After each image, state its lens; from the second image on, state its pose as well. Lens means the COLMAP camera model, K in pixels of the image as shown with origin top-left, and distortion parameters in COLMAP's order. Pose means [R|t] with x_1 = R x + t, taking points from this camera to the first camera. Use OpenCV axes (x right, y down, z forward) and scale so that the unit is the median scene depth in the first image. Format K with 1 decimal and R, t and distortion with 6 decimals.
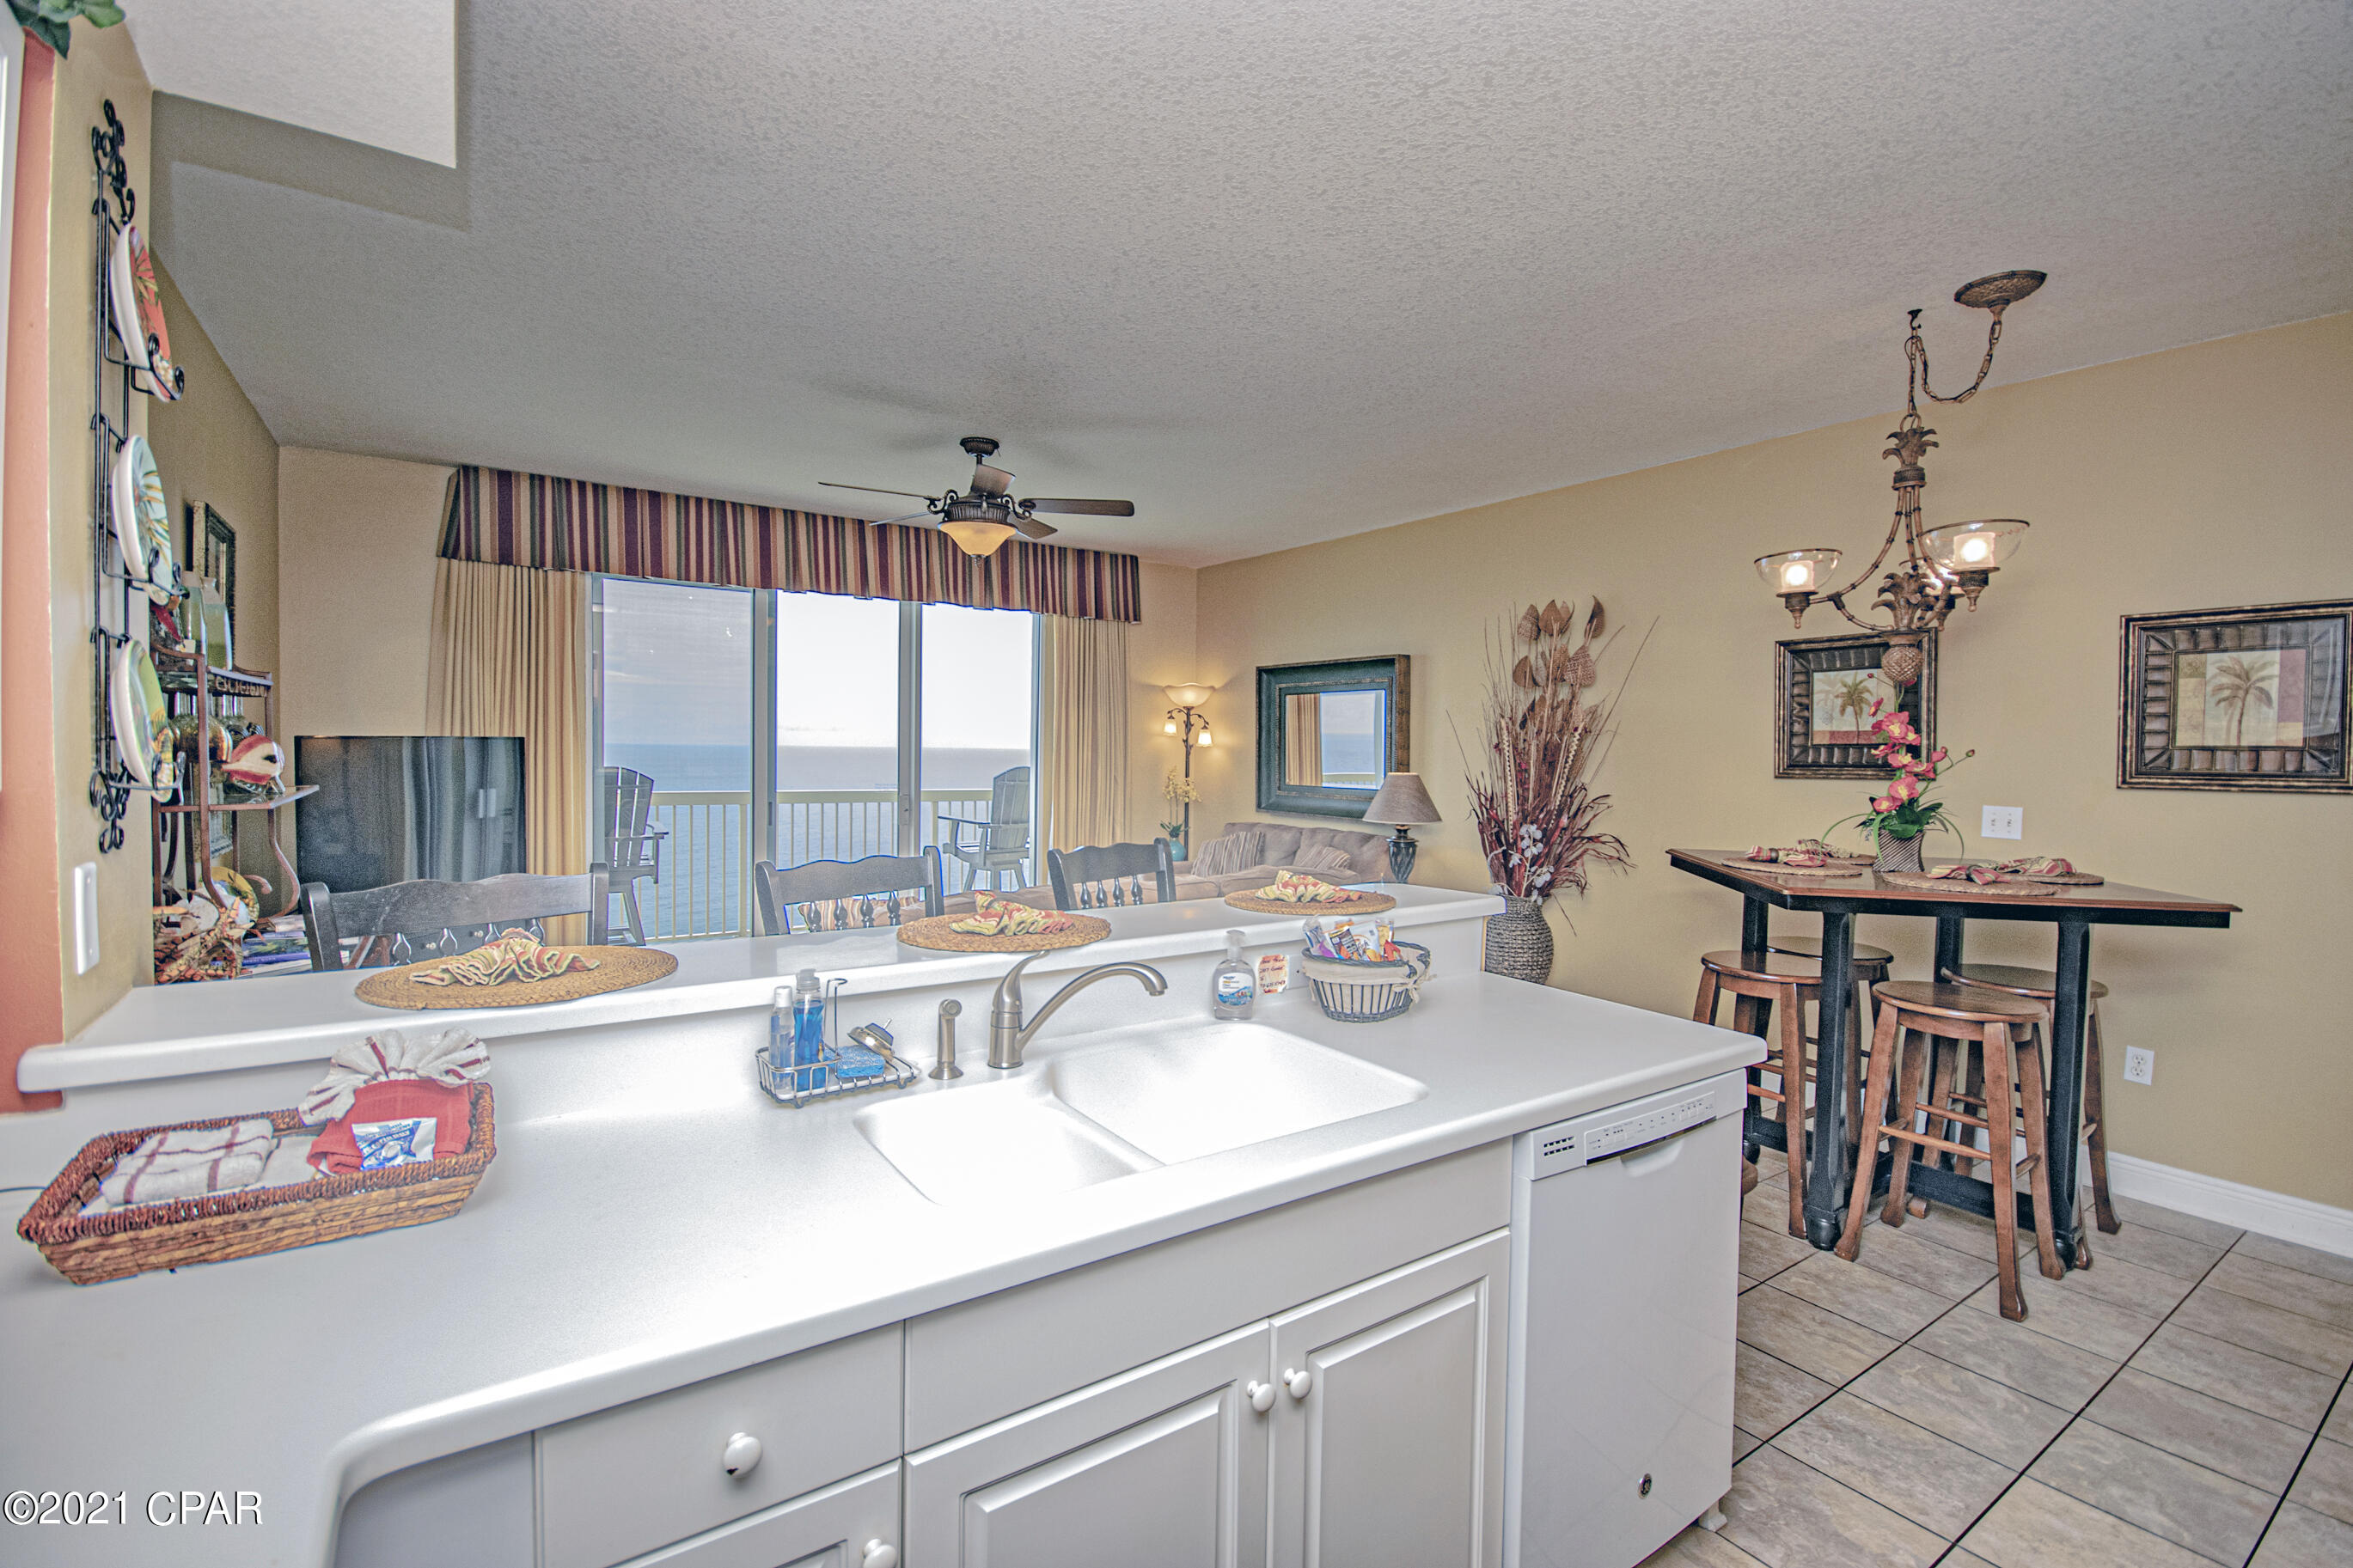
lens RADIAL K [[1034.3, 0, 1169.6], [0, 1034.3, 787.9], [0, 0, 1]] dist [0.010034, -0.012411]
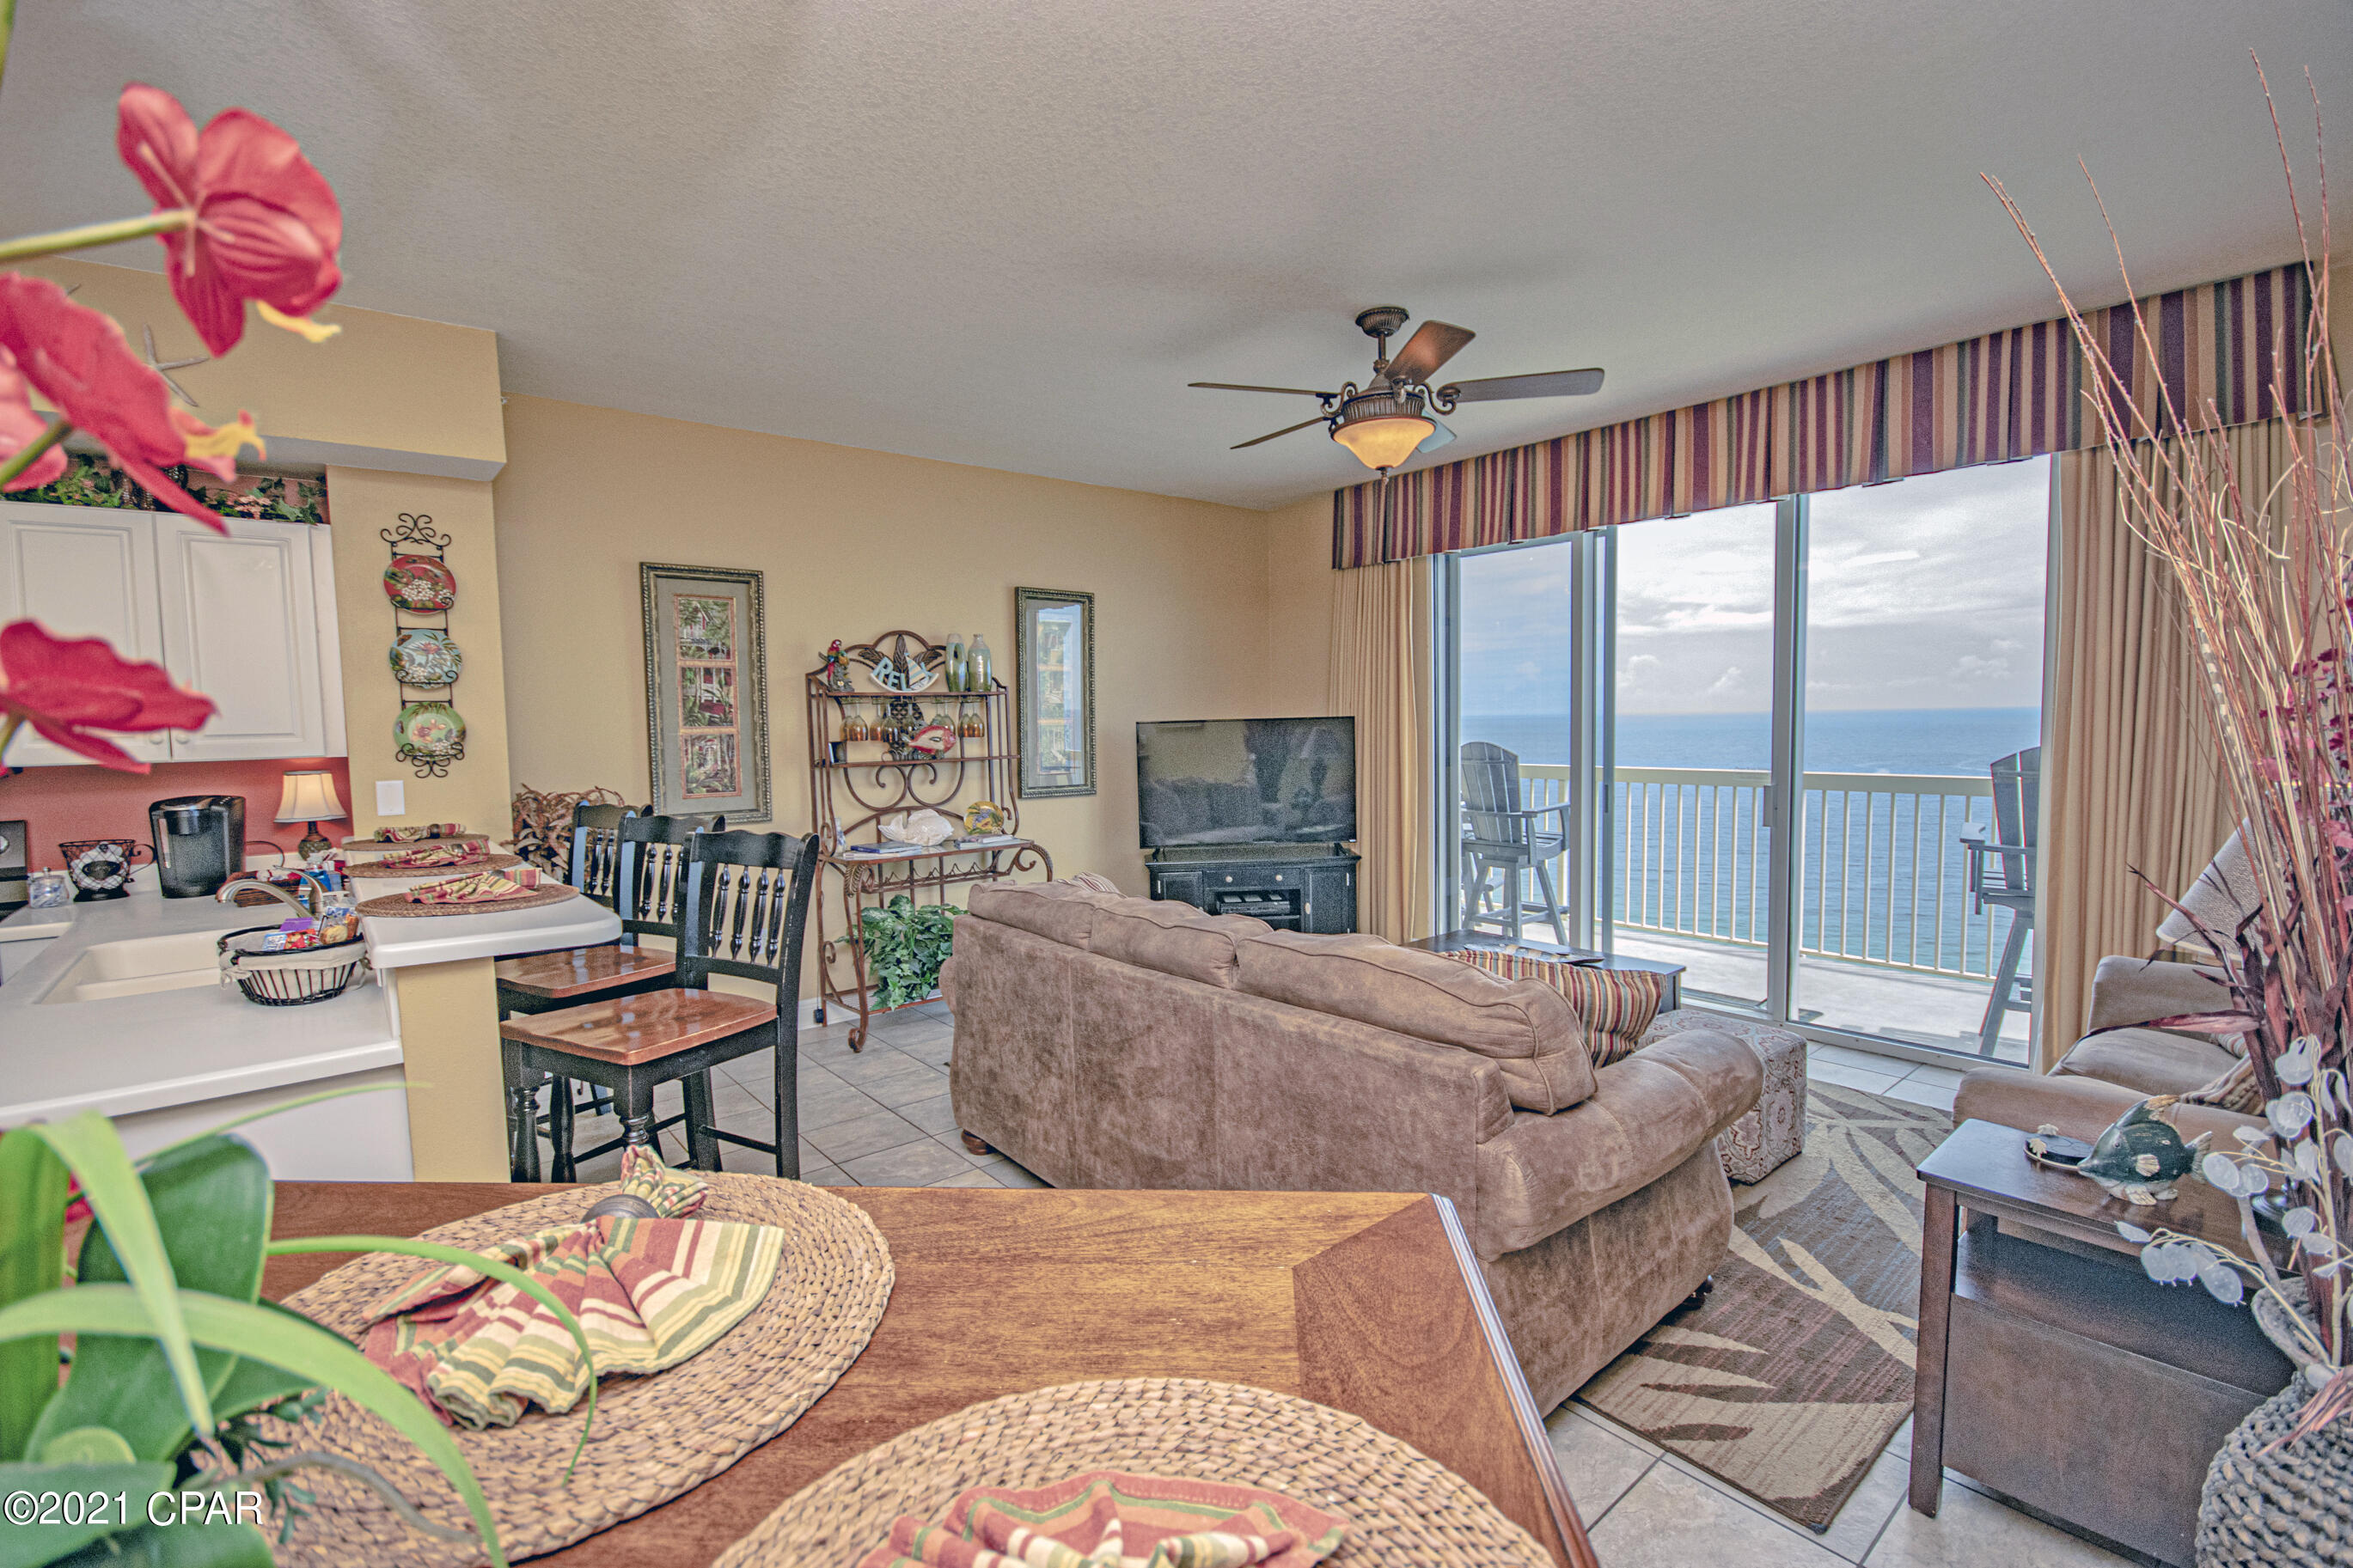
lens RADIAL K [[1025.9, 0, 1168.6], [0, 1025.9, 785.6], [0, 0, 1]] dist [0.016359, -0.016099]
pose [[0.108603, 0.047766, -0.992937, 0.486970], [-0.019456, 0.998756, 0.045918, -0.020312], [0.993895, 0.014332, 0.109397, 0.671661]]
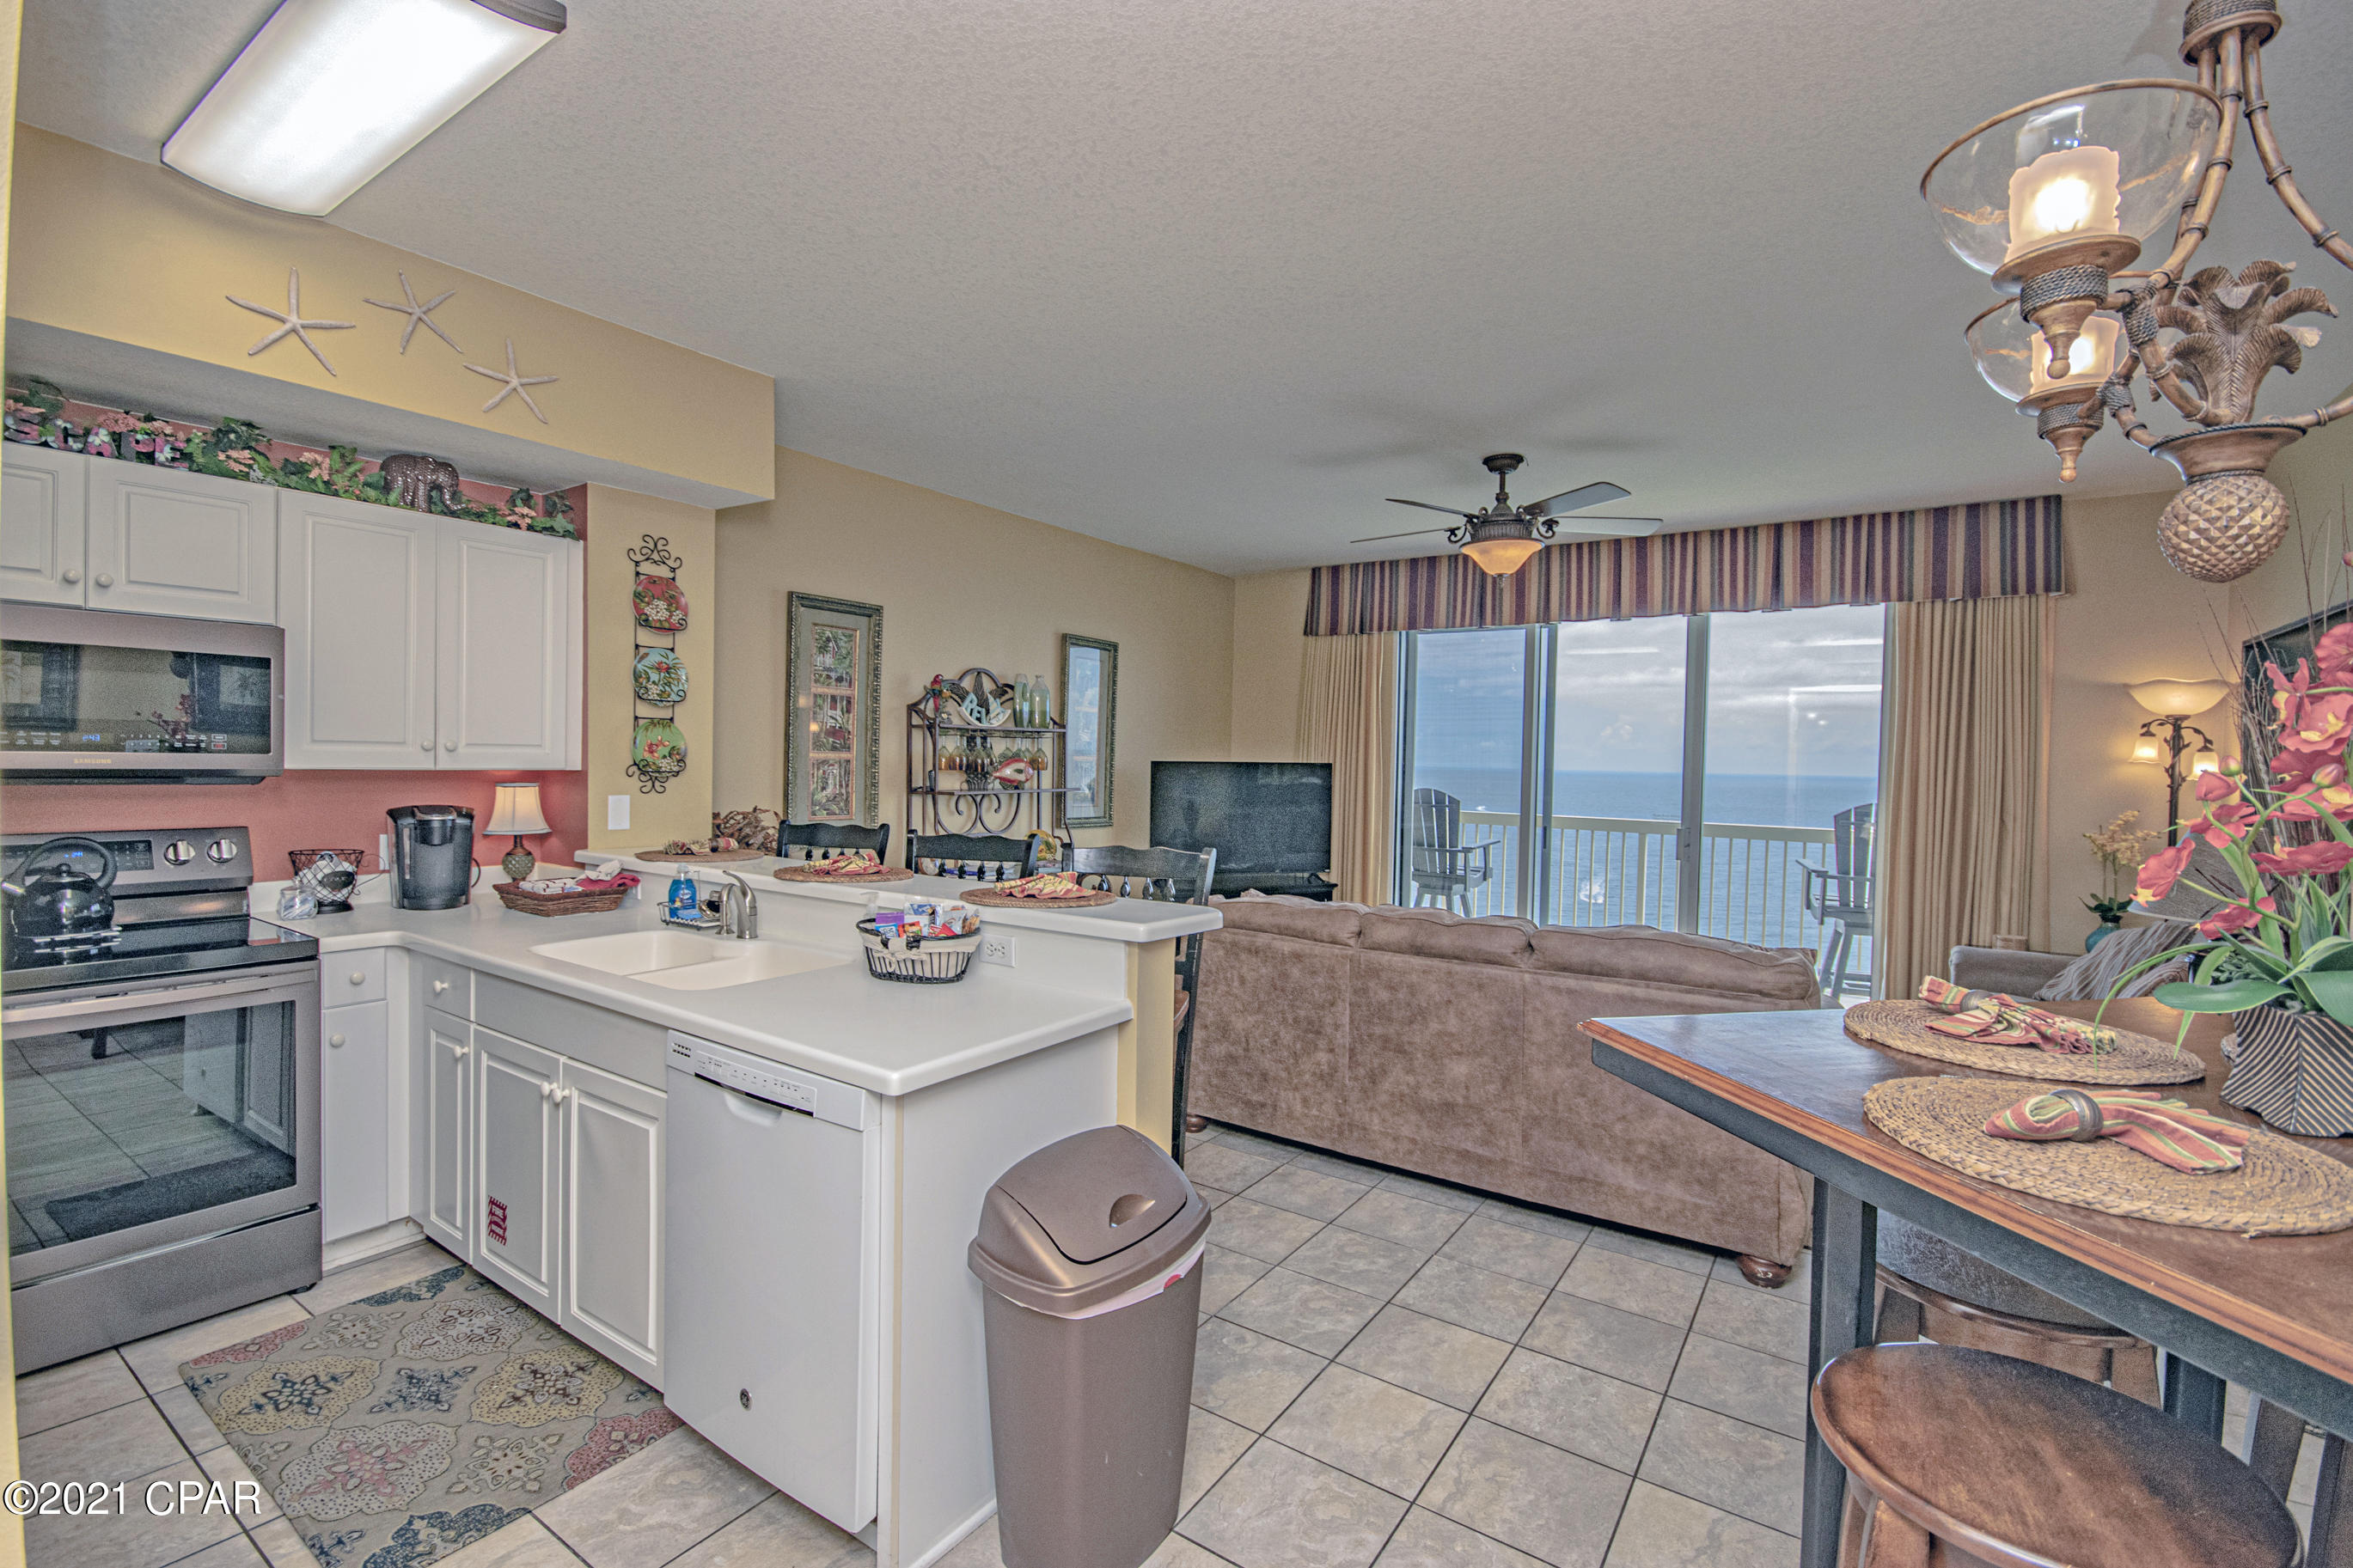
lens RADIAL K [[1033.6, 0, 1171.9], [0, 1033.6, 785.9], [0, 0, 1]] dist [0.019205, -0.018479]
pose [[0.373895, 0.017347, -0.927309, 0.533766], [-0.051904, 0.998650, -0.002247, -0.006011], [0.926018, 0.048971, 0.374290, 0.313875]]
